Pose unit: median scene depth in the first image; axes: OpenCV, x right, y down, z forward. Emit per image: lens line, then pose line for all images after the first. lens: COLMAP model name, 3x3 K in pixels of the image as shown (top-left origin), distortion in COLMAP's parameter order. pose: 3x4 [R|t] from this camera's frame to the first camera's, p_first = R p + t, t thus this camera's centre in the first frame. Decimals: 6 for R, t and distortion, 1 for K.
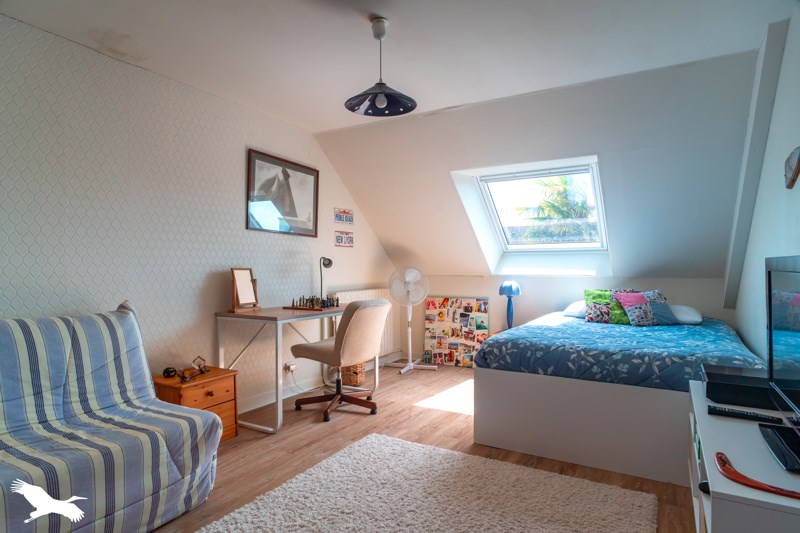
lens RADIAL K [[455.9, 0, 400.8], [0, 455.9, 268.2], [0, 0, 1]] dist [0.001630, 0.002950]
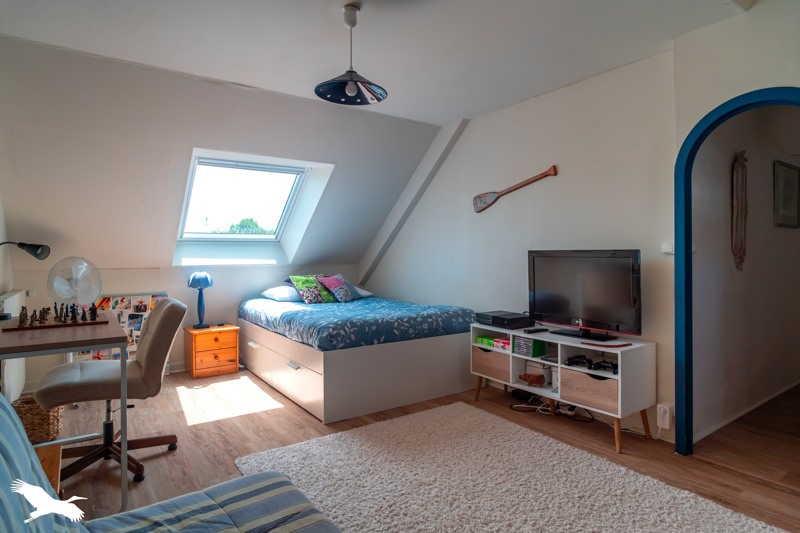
lens RADIAL K [[455.9, 0, 395.1], [0, 455.9, 248.9], [0, 0, 1]] dist [0.001630, 0.002950]
pose [[0.428238, 0.011118, 0.903598, -0.669212], [0.008783, 0.999826, -0.016464, -0.001053], [-0.903623, 0.014987, 0.428066, 0.370708]]
